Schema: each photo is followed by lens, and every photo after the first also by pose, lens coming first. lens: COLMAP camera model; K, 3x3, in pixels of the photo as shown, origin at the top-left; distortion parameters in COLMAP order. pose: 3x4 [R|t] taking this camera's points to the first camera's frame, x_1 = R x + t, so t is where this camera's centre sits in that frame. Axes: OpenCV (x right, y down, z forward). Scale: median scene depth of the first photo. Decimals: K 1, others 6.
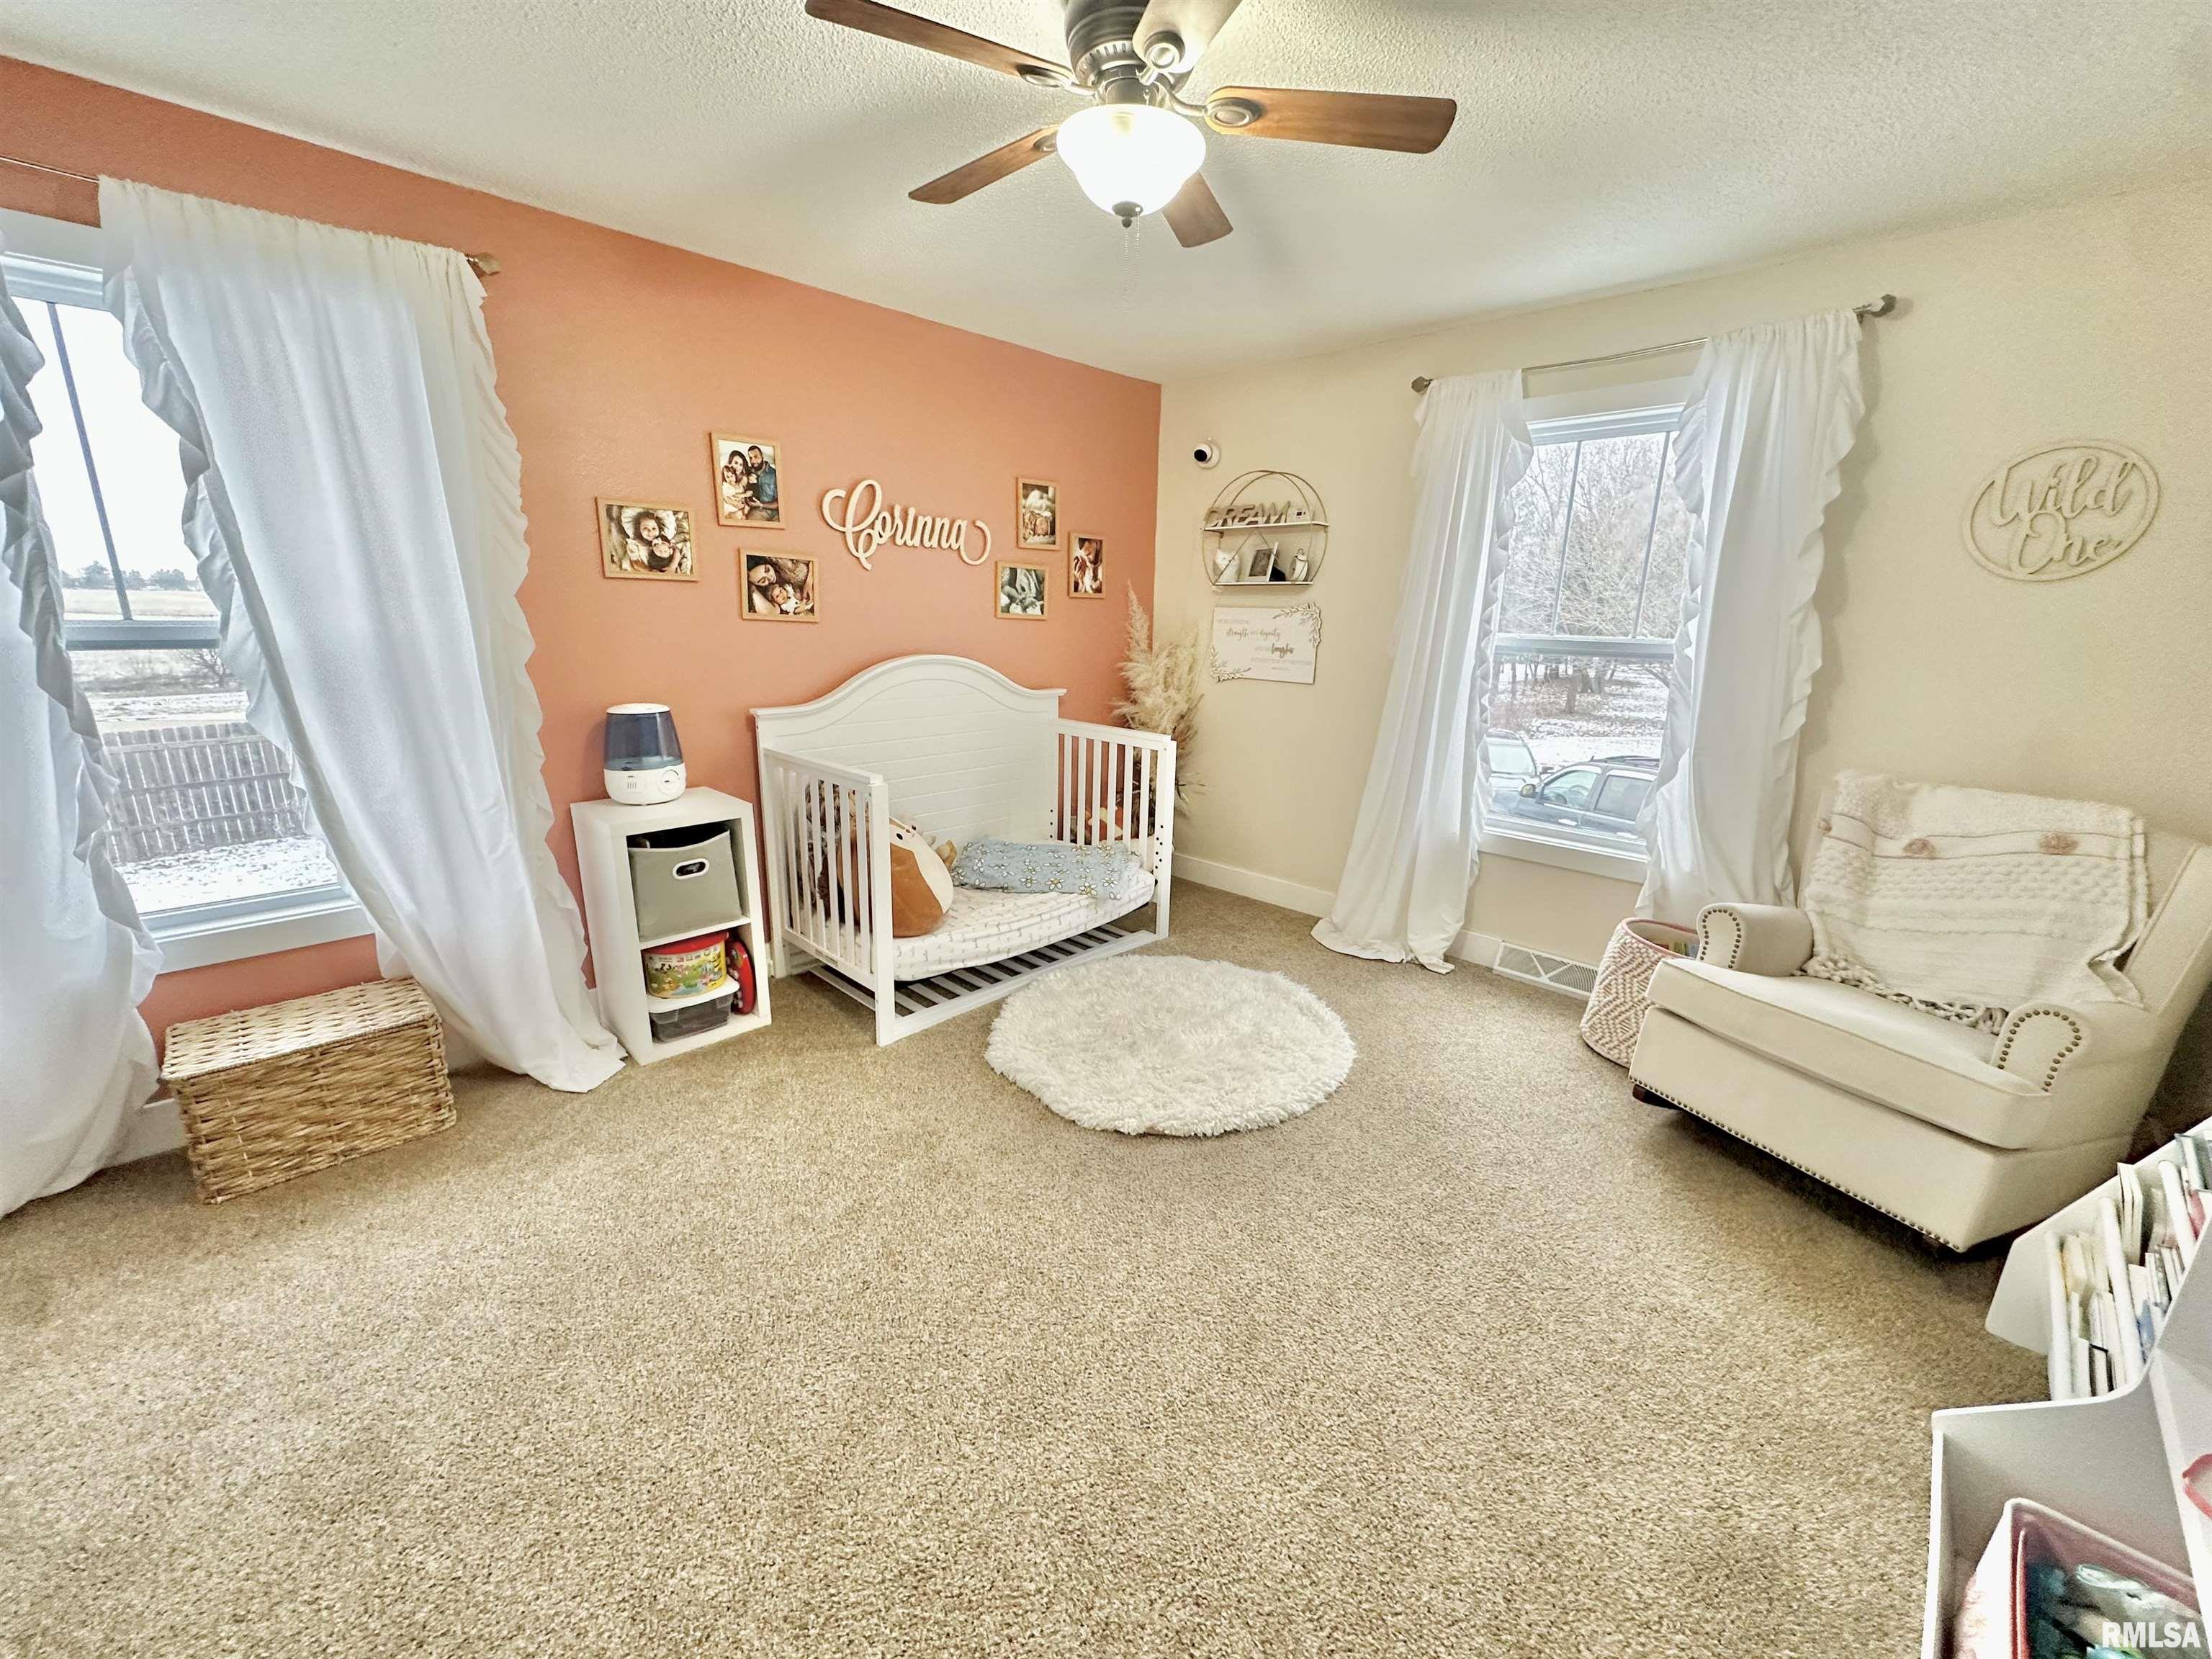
lens RADIAL K [[879.5, 0, 1104.8], [0, 879.5, 831.4], [0, 0, 1]] dist [-0.004963, 0.000777]
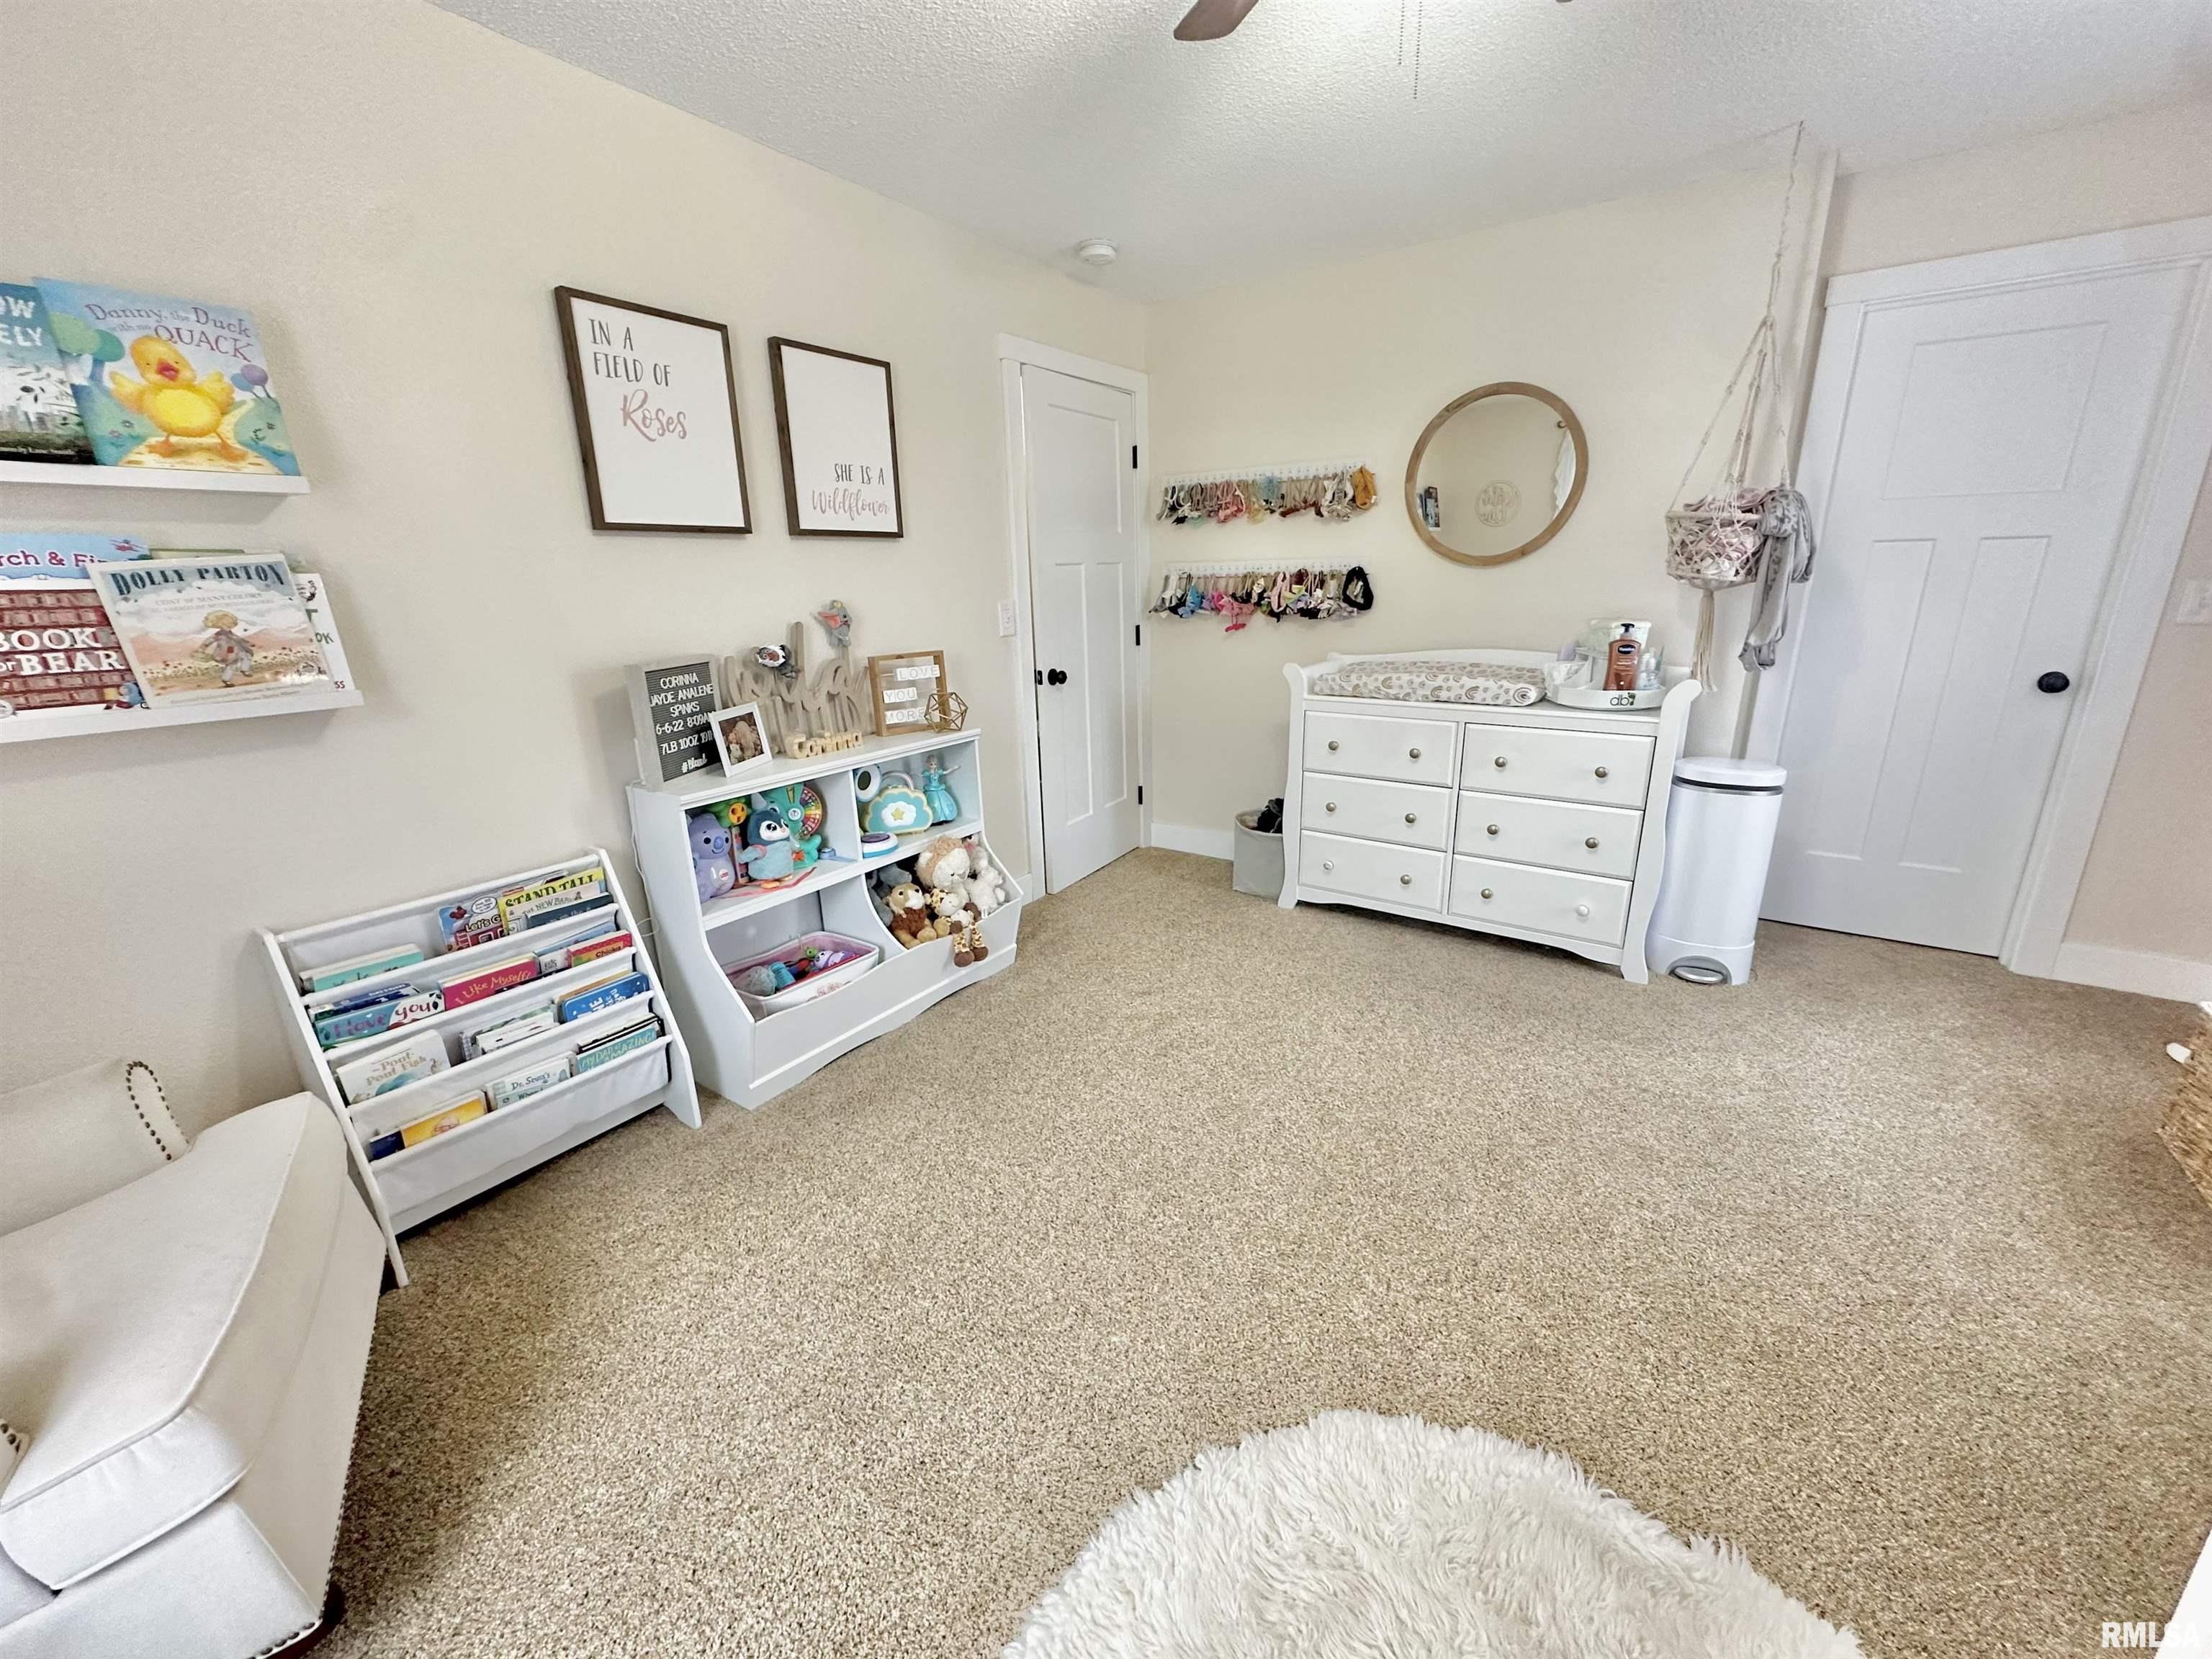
lens RADIAL K [[879.5, 0, 1104.8], [0, 879.5, 831.4], [0, 0, 1]] dist [-0.004963, 0.000777]
pose [[-0.986117, 0.048387, -0.158847, 0.216729], [-0.038432, 0.864125, 0.501807, -0.221680], [0.161544, 0.500945, -0.850269, 0.983913]]
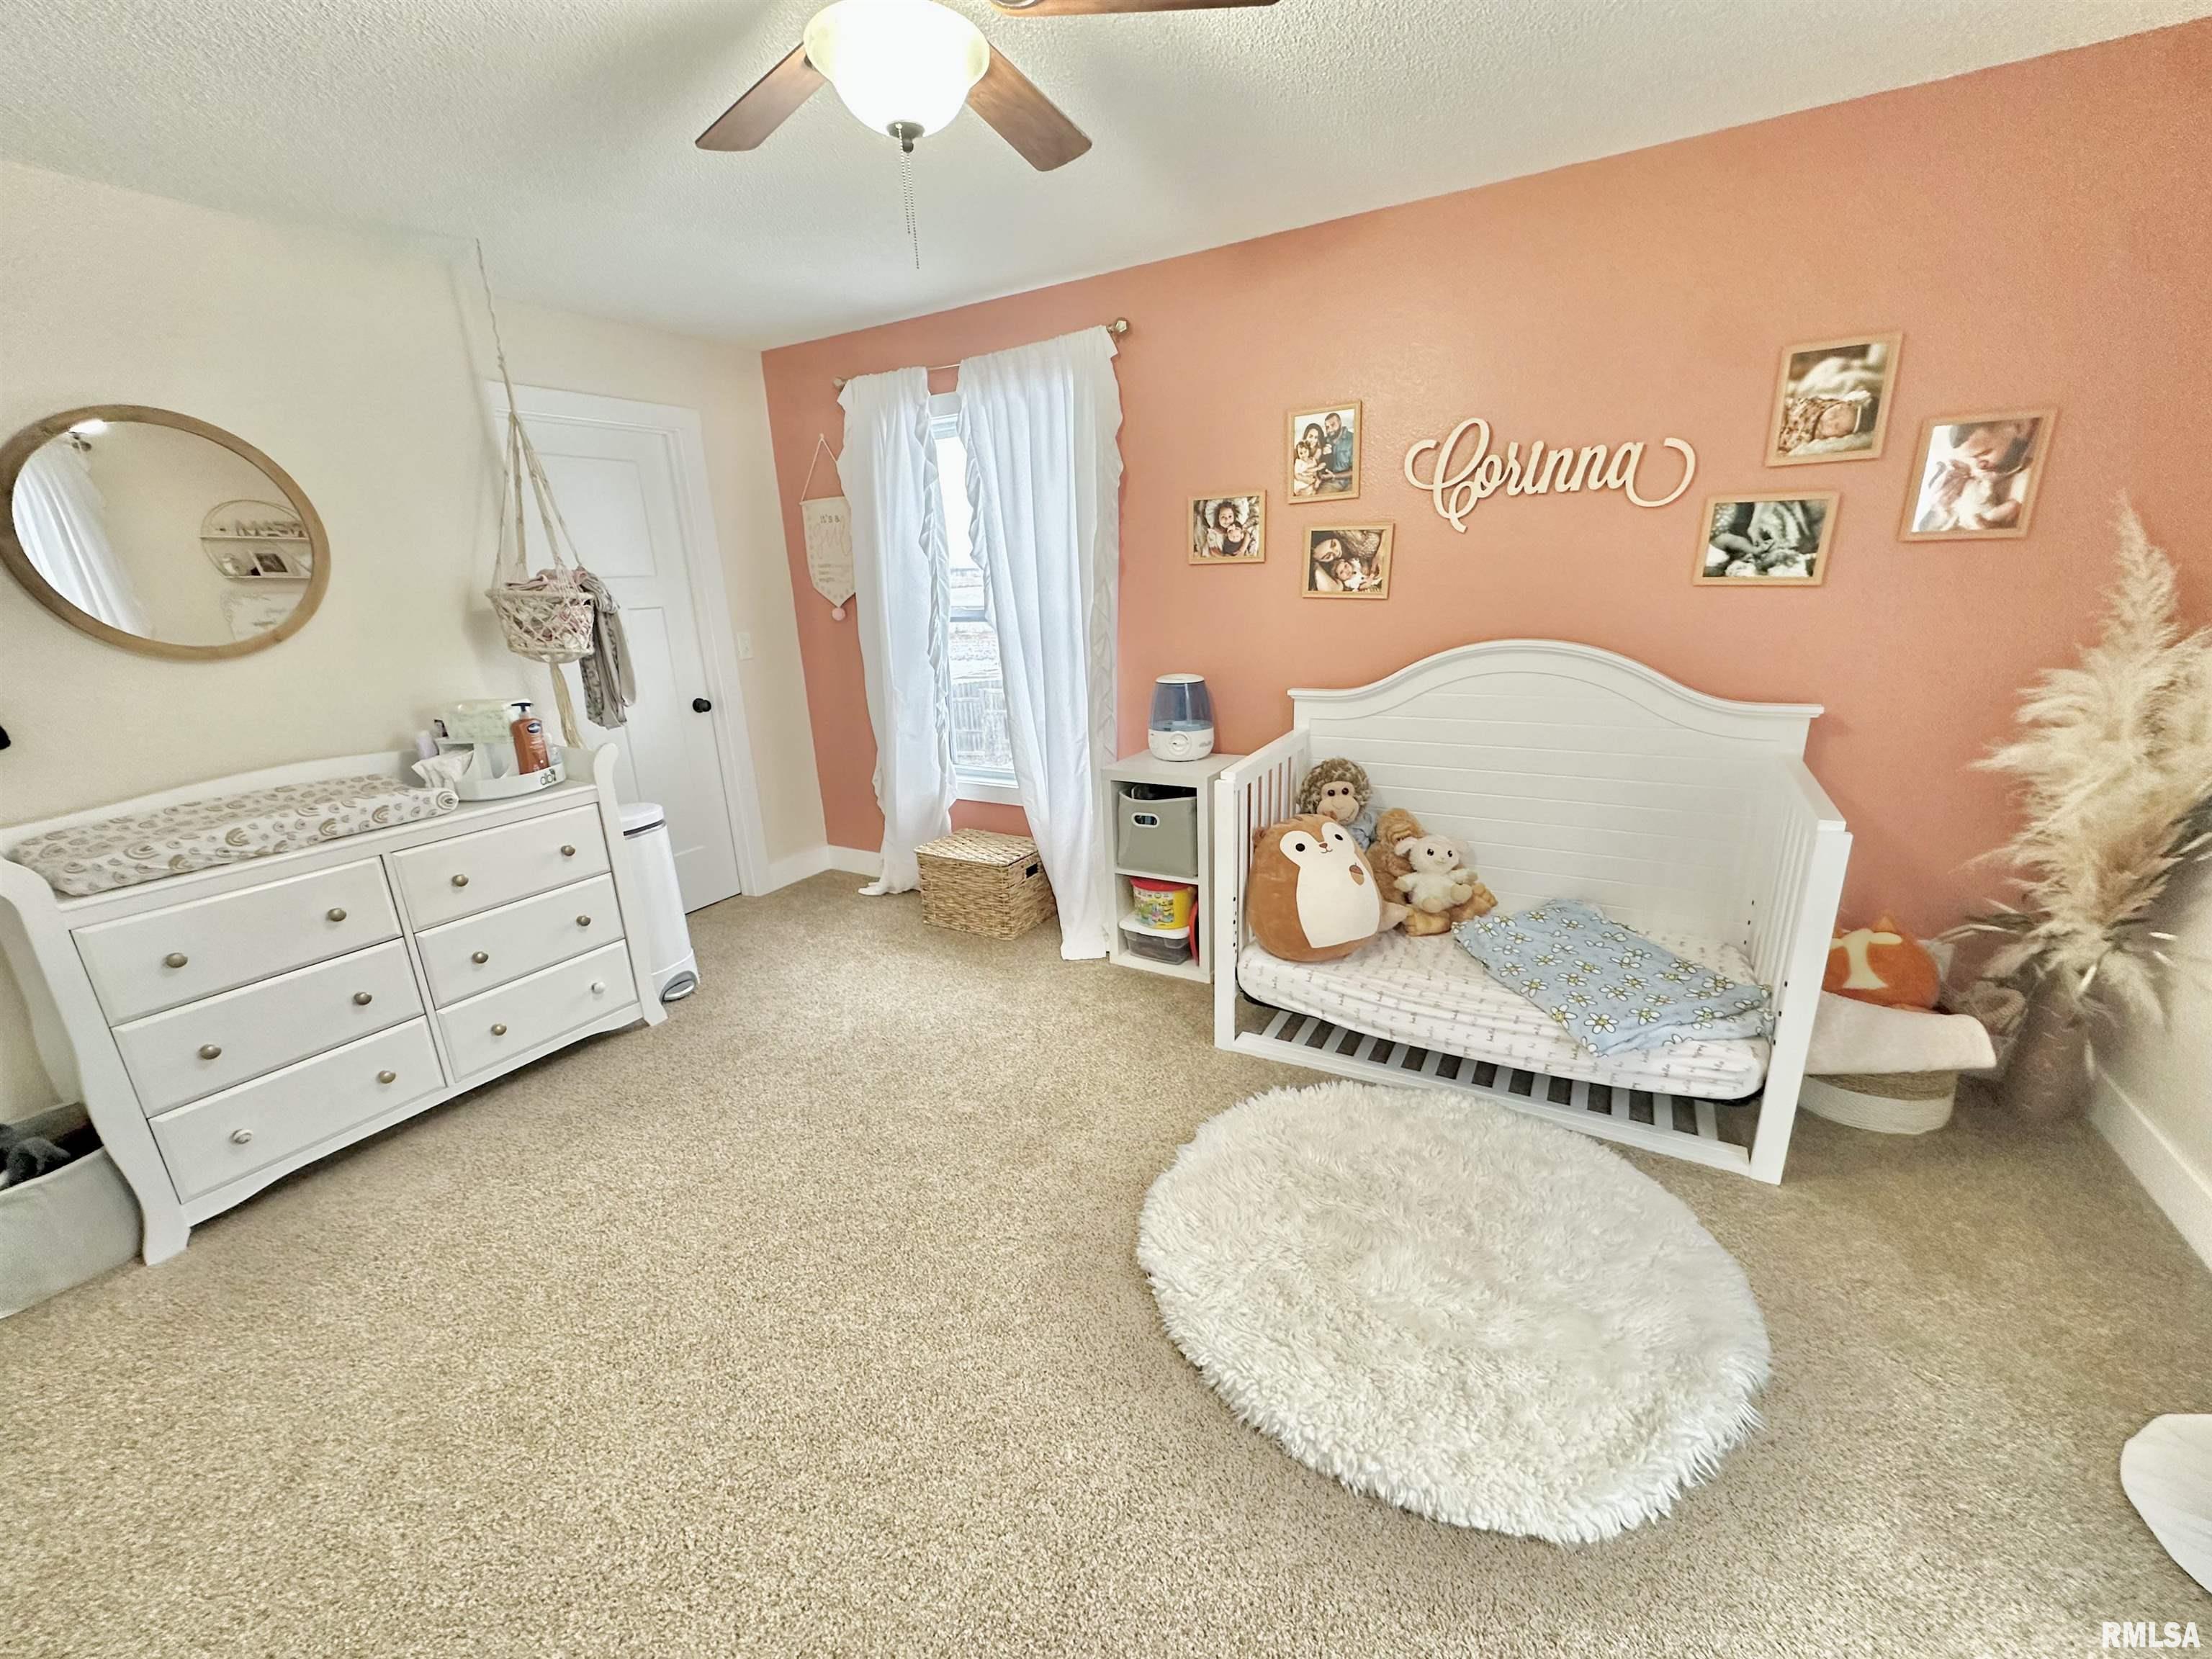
lens RADIAL K [[879.5, 0, 1104.8], [0, 879.5, 831.4], [0, 0, 1]] dist [-0.004963, 0.000777]
pose [[0.247660, 0.249977, -0.936043, 0.519254], [-0.193788, 0.959398, 0.204942, -0.146029], [0.949269, 0.130638, 0.286047, 0.530760]]
